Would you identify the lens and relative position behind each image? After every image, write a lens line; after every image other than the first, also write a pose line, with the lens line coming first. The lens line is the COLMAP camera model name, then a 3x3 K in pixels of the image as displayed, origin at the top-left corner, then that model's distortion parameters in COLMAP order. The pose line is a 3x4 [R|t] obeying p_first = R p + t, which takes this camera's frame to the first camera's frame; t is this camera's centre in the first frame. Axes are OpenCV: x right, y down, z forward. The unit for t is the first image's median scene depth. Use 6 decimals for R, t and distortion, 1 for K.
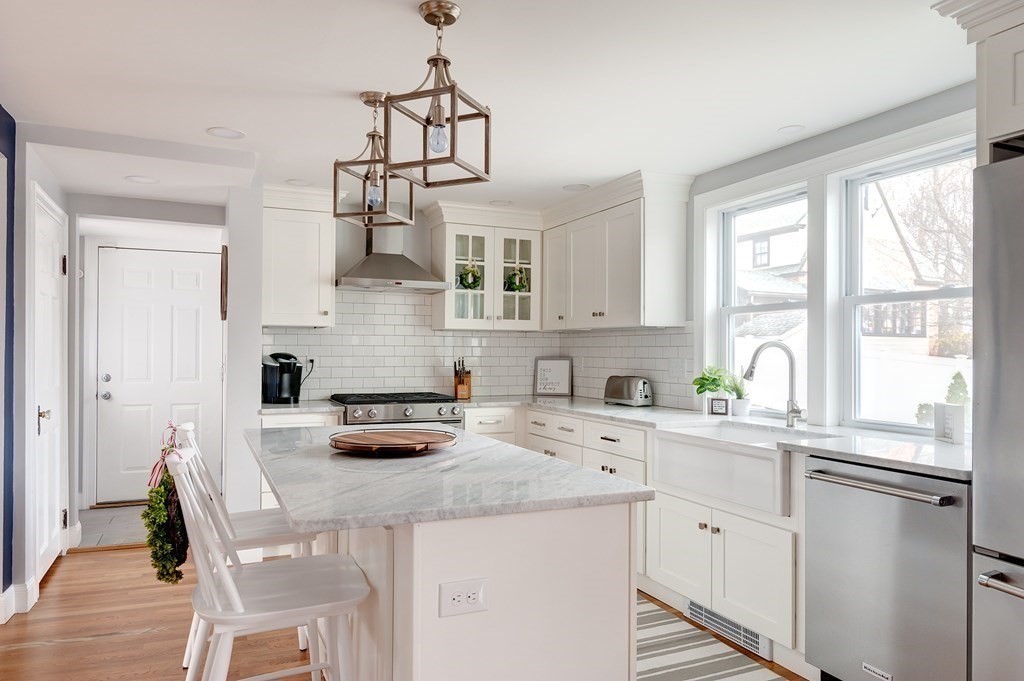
lens RADIAL K [[691.5, 0, 507.9], [0, 691.5, 344.9], [0, 0, 1]] dist [-0.003658, 0.003838]
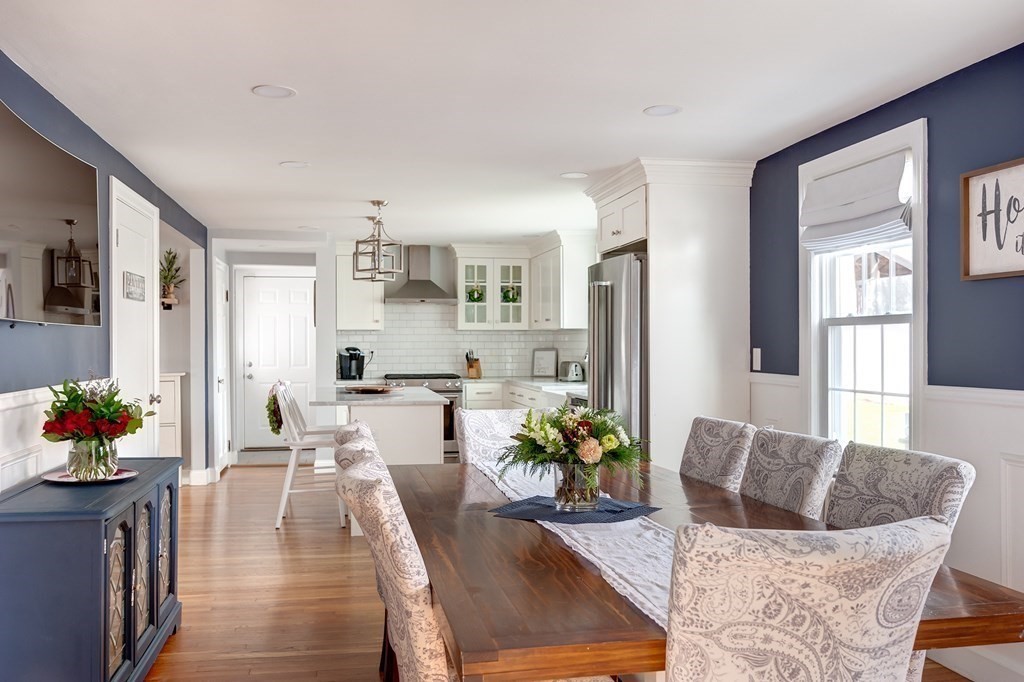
lens RADIAL K [[884.5, 0, 509.4], [0, 884.5, 342.4], [0, 0, 1]] dist [-0.012561, -0.001538]
pose [[0.973009, -0.007969, -0.230628, 0.454175], [0.010253, 0.999910, 0.008708, -0.012187], [0.230538, -0.010837, 0.973003, -0.812980]]
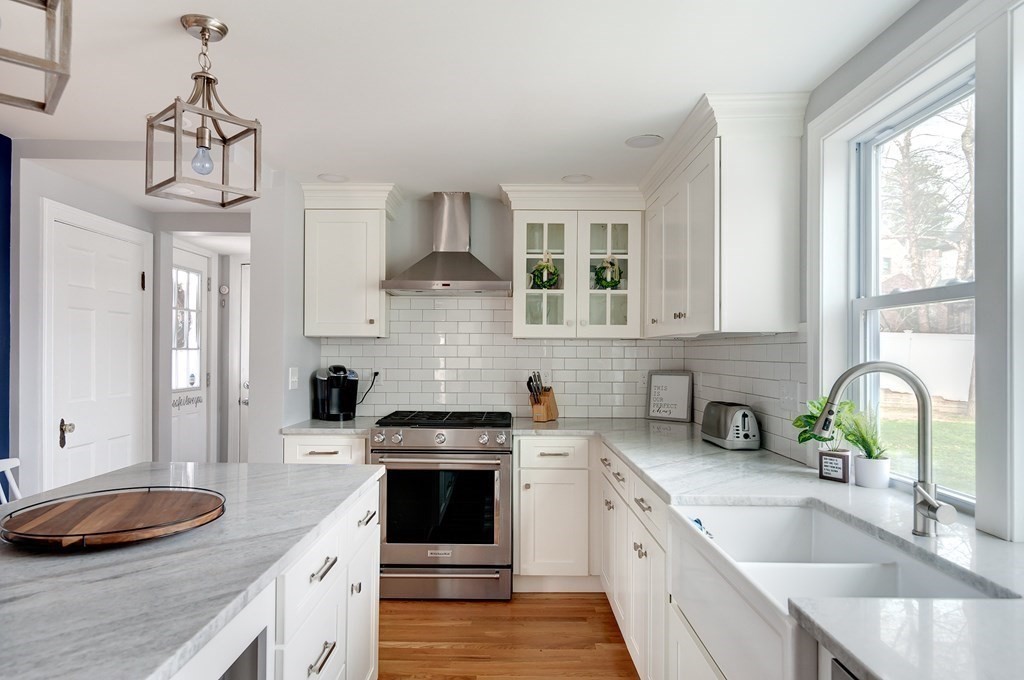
lens RADIAL K [[624.7, 0, 506.7], [0, 624.7, 347.4], [0, 0, 1]] dist [-0.002137, 0.000295]
pose [[0.908515, -0.003058, -0.417842, 0.219549], [0.002783, 0.999995, -0.001267, -0.010371], [0.417844, -0.000012, 0.908519, 0.317399]]
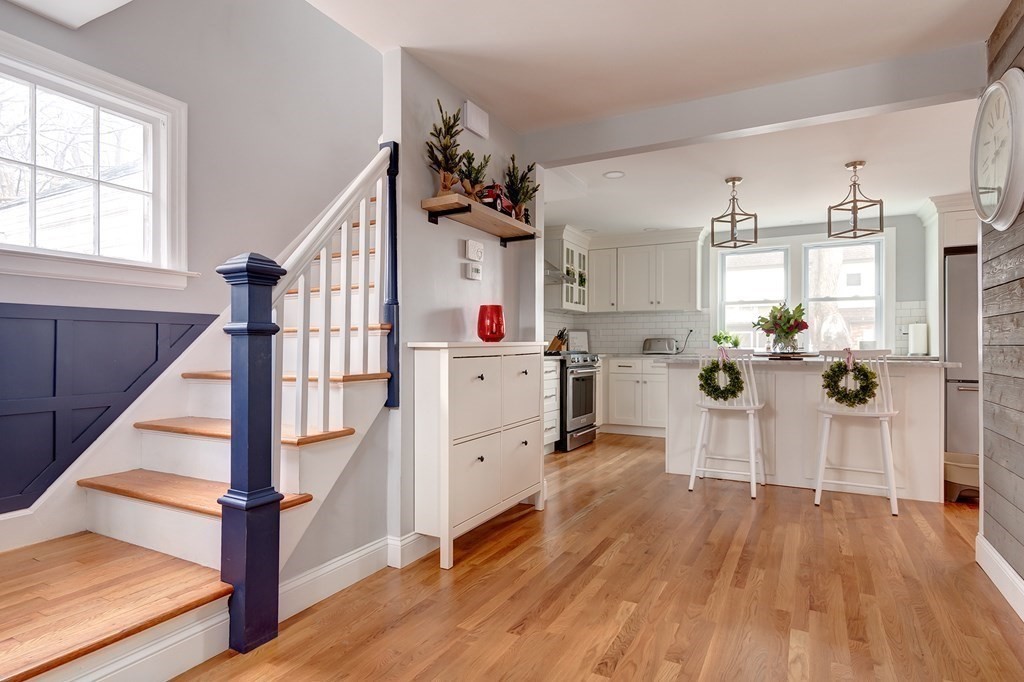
lens RADIAL K [[553.6, 0, 506.5], [0, 553.6, 346.0], [0, 0, 1]] dist [-0.001705, -0.000172]
pose [[0.798547, -0.002204, 0.601929, -0.946819], [-0.003635, 0.999957, 0.008483, 0.051237], [-0.601922, -0.008962, 0.798505, 0.092761]]
